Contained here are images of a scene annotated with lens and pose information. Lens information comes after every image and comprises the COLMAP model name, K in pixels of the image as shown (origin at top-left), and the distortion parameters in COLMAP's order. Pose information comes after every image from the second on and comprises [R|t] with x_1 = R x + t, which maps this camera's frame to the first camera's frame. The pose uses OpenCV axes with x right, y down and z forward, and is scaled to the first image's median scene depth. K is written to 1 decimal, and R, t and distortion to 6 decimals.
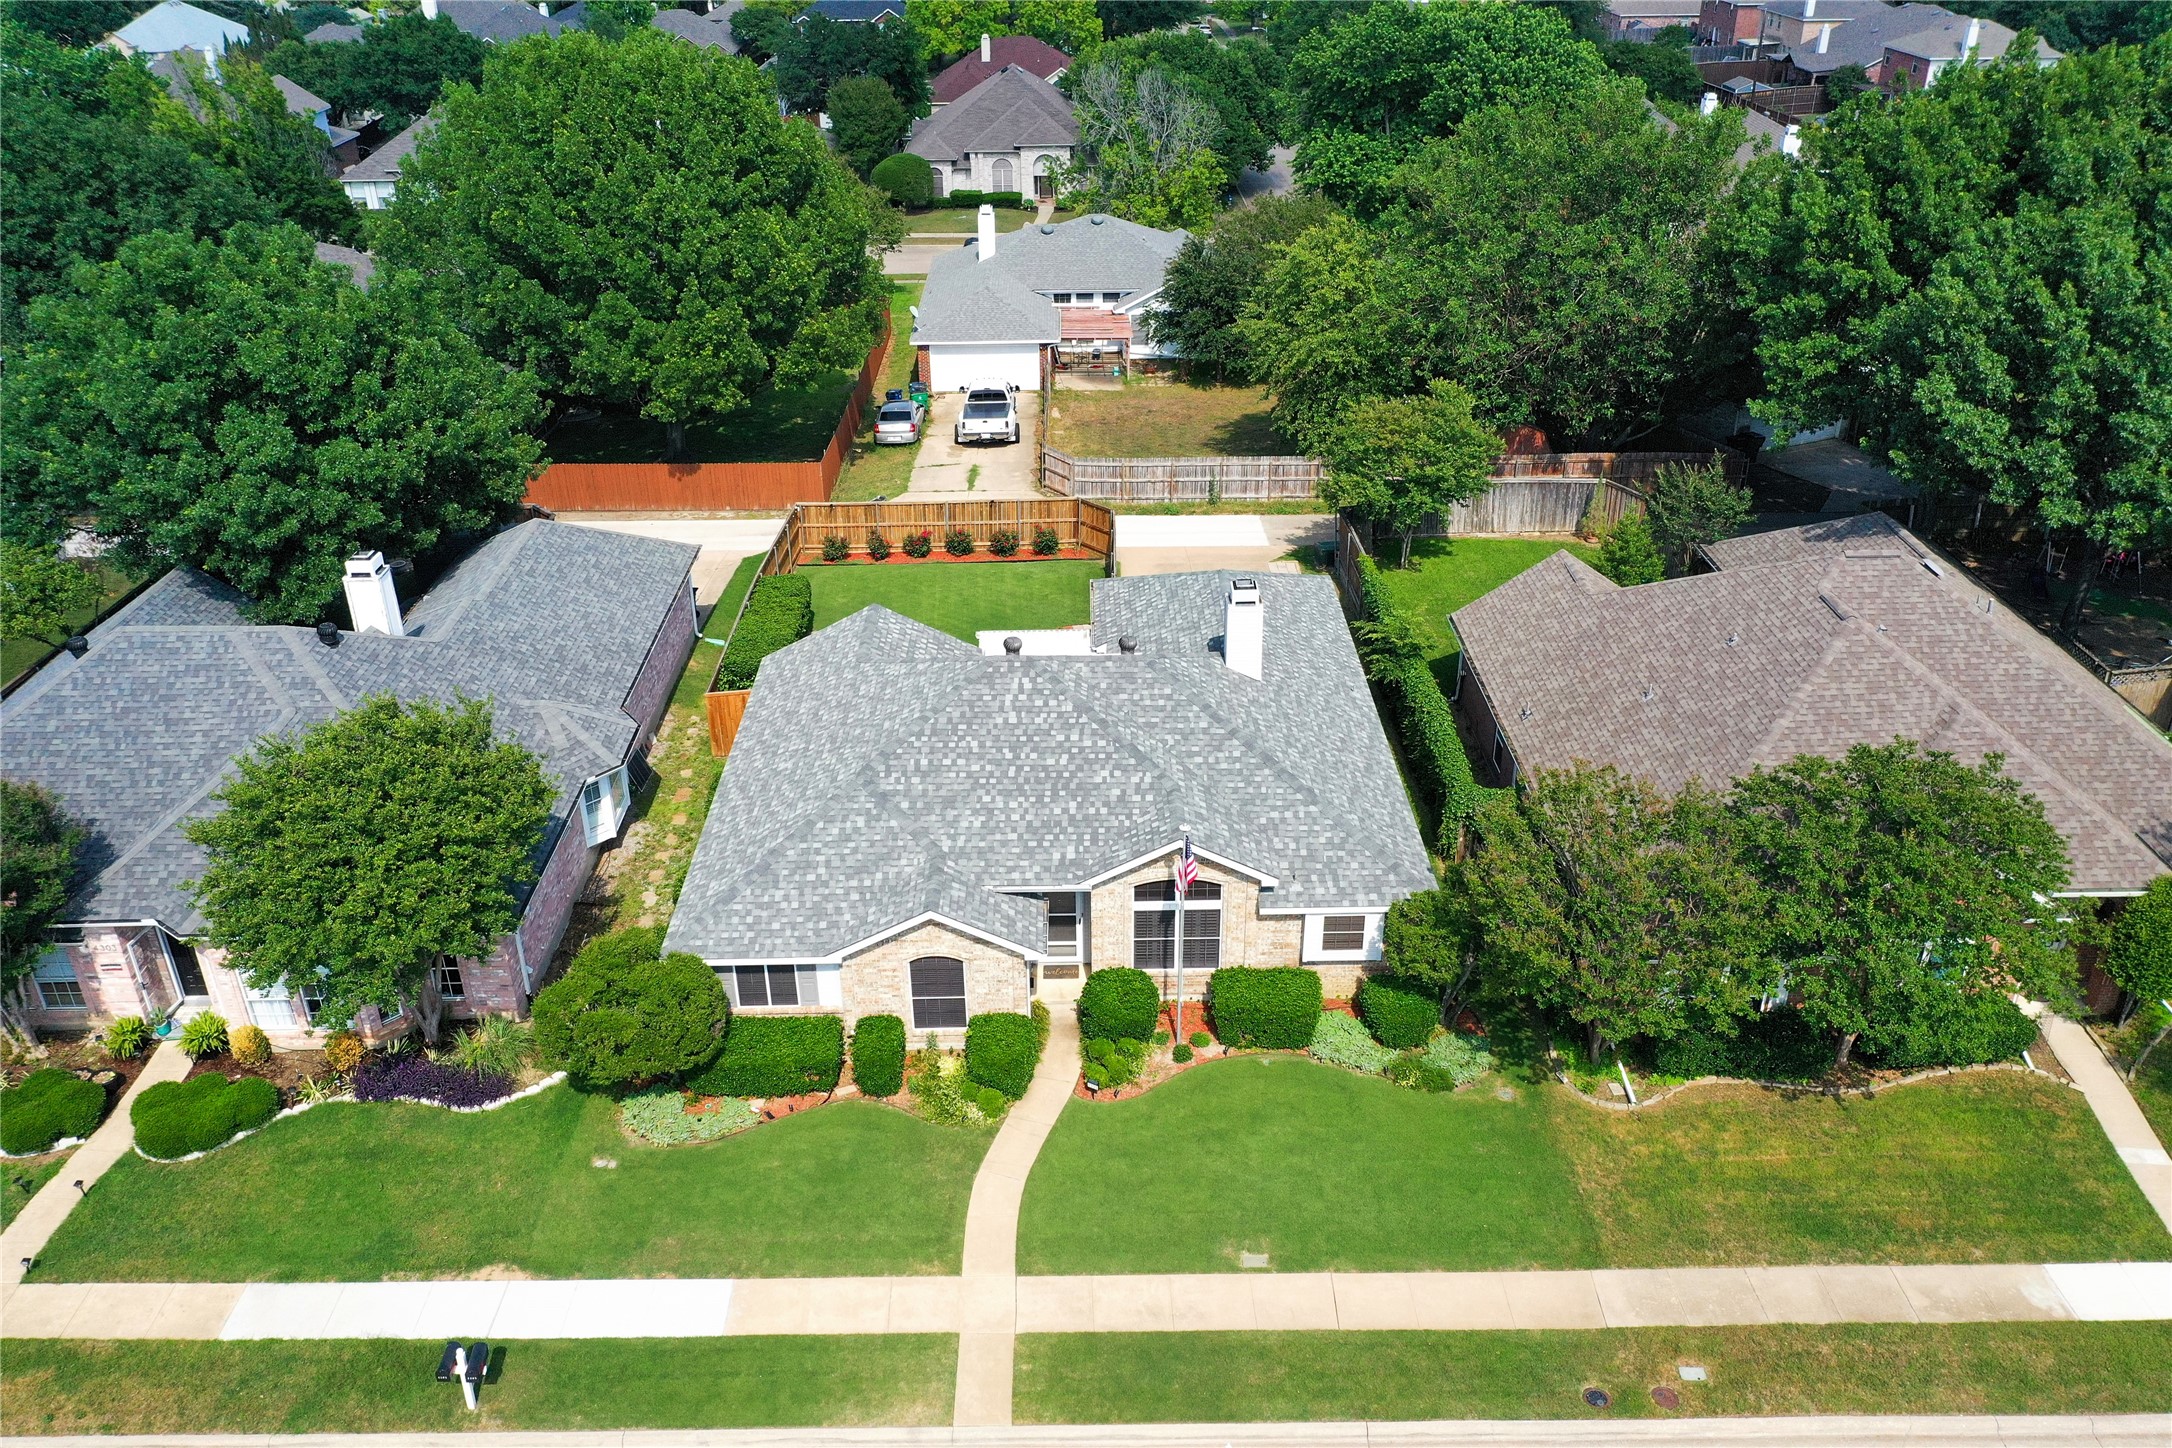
lens RADIAL K [[1705.9, 0, 1086.0], [0, 1705.9, 724.0], [0, 0, 1]] dist [-0.001783, 0.005833]
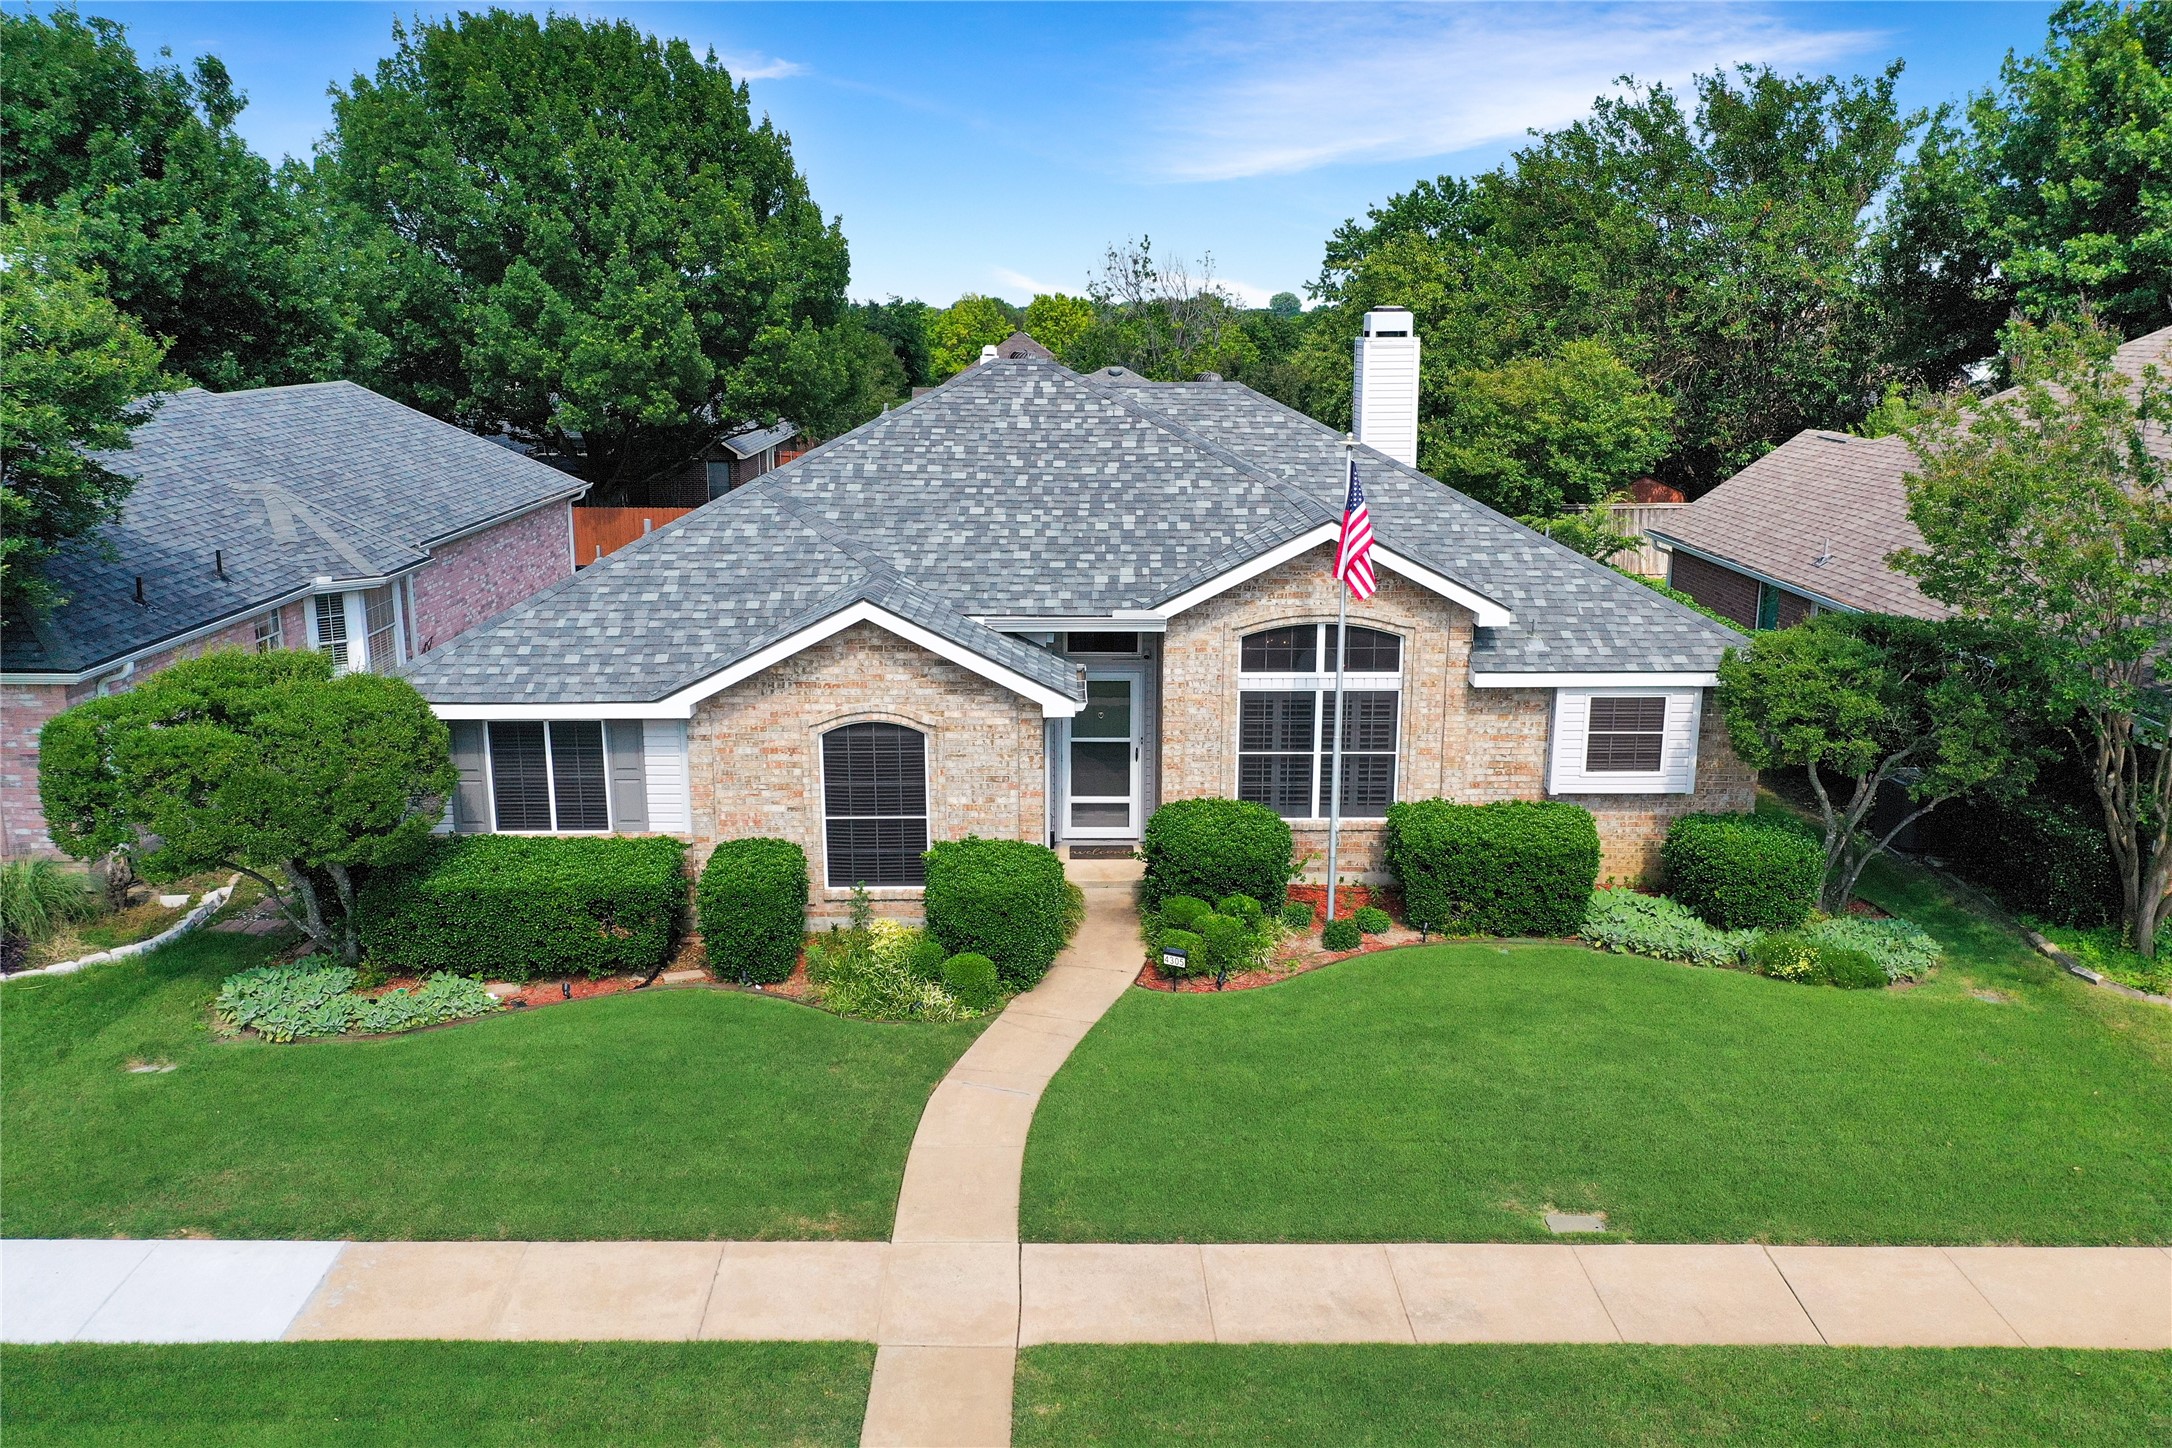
lens RADIAL K [[1705.9, 0, 1086.0], [0, 1705.9, 724.0], [0, 0, 1]] dist [-0.001783, 0.005833]
pose [[0.999940, 0.010590, 0.002897, -0.023341], [-0.009504, 0.967016, -0.254539, 0.263236], [-0.005497, 0.254496, 0.967058, 0.479716]]
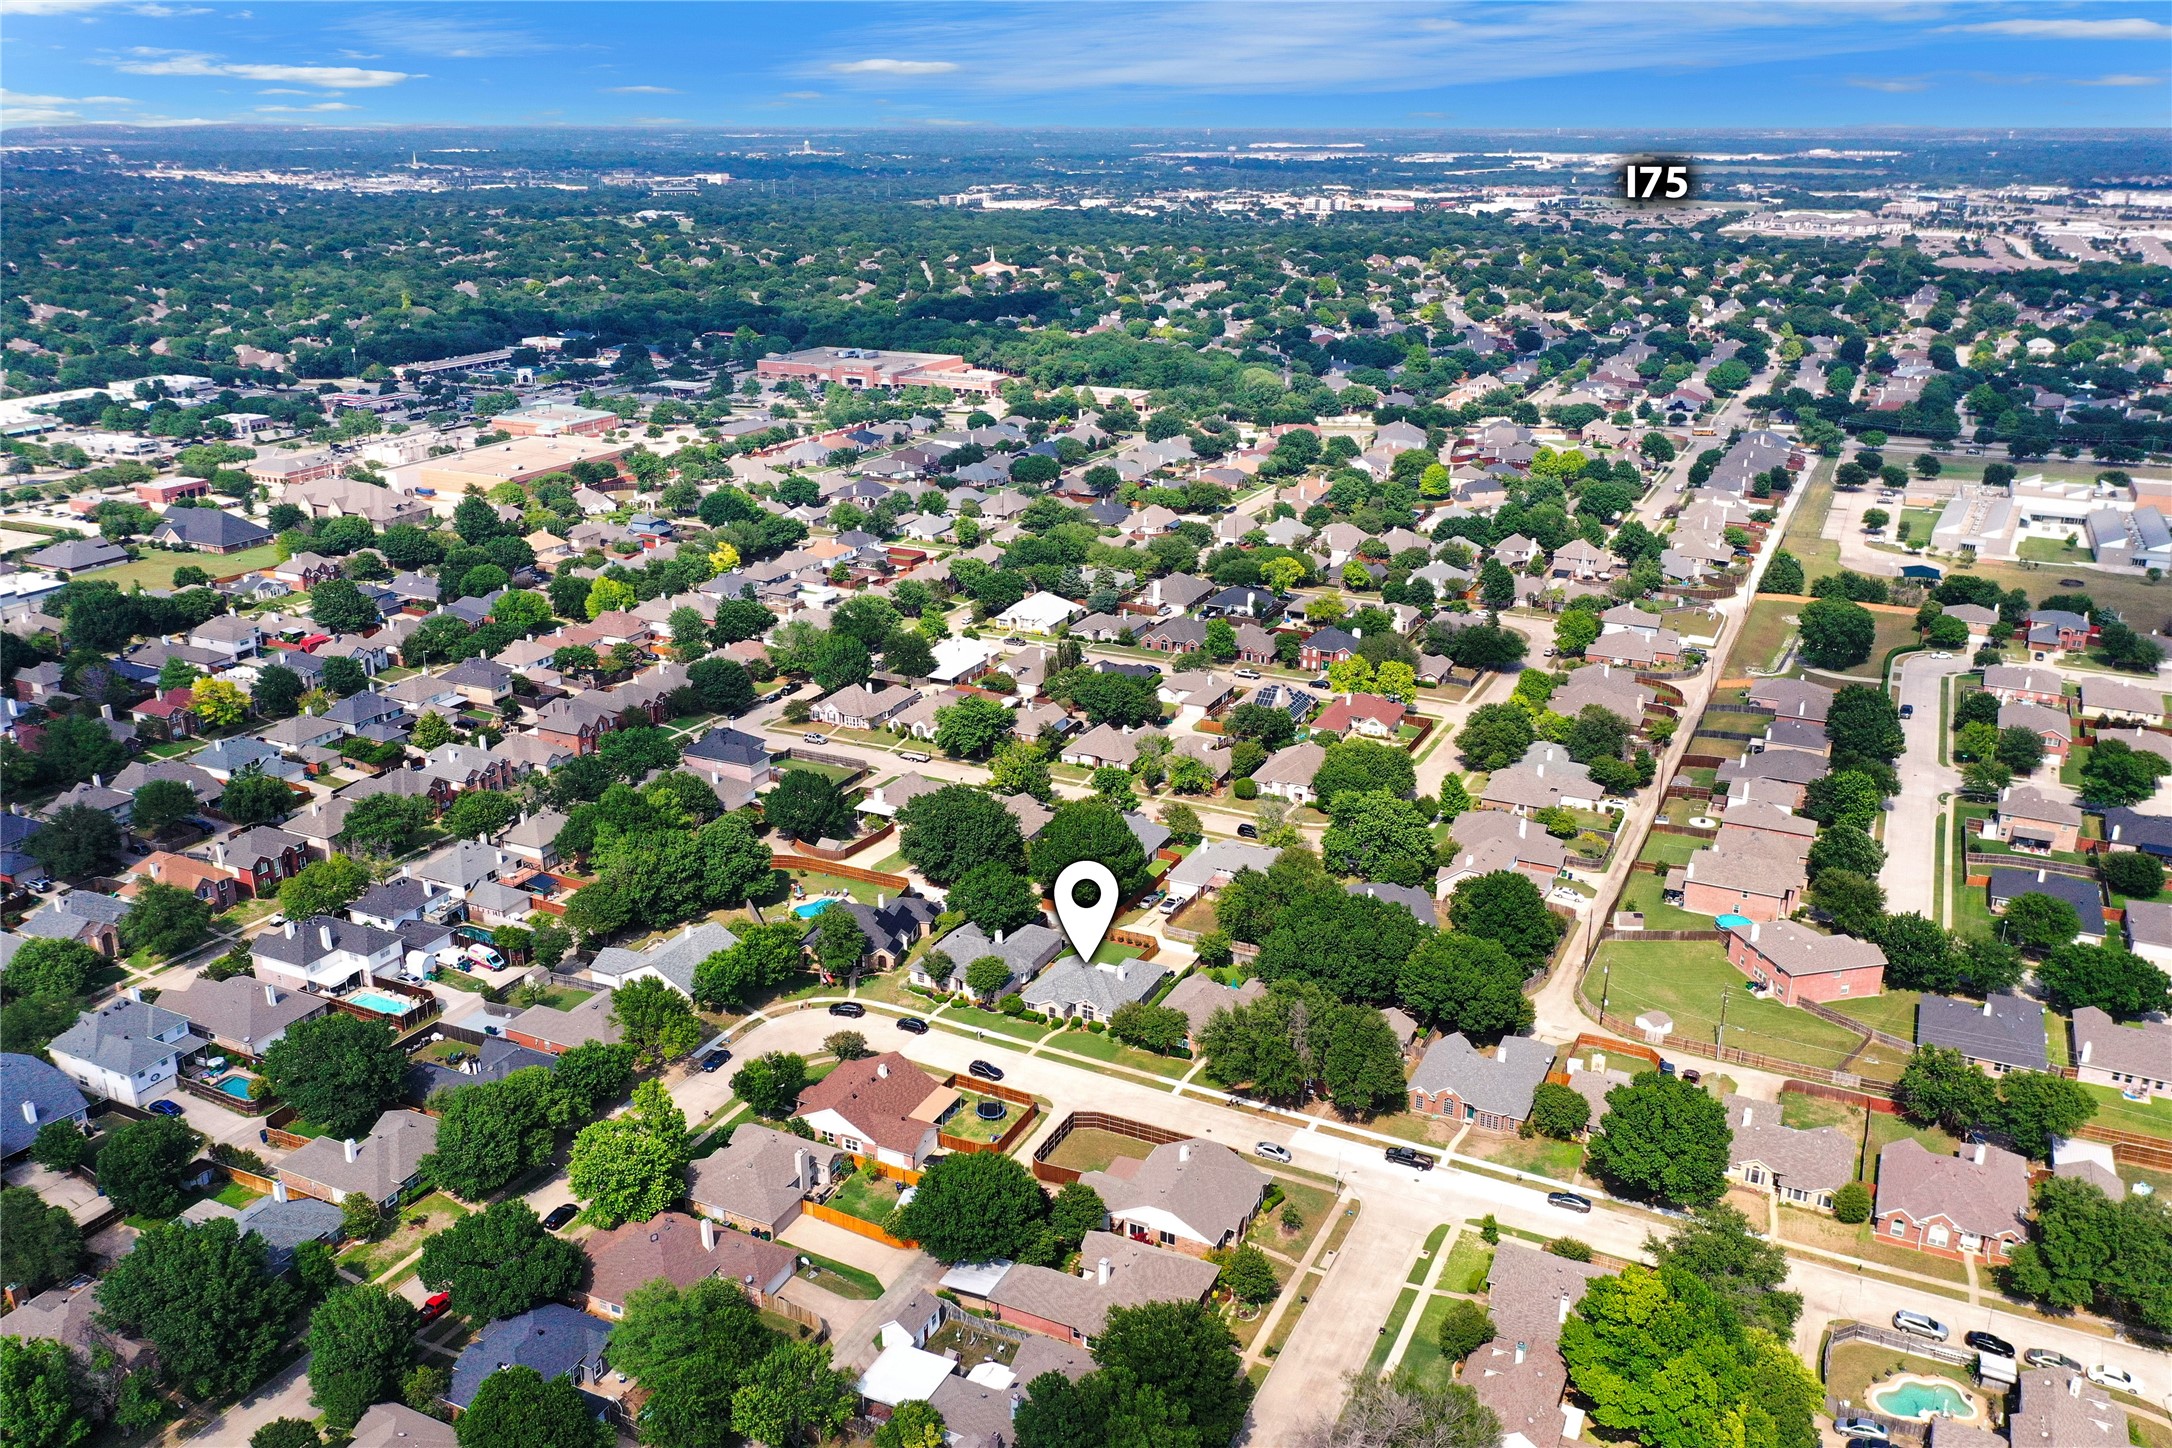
lens RADIAL K [[1705.9, 0, 1086.0], [0, 1705.9, 724.0], [0, 0, 1]] dist [-0.001783, 0.005833]
pose [[0.895078, 0.156942, -0.417378, 2.746737], [-0.219430, 0.969865, -0.105885, -0.278905], [0.388183, 0.186360, 0.902543, -5.436666]]
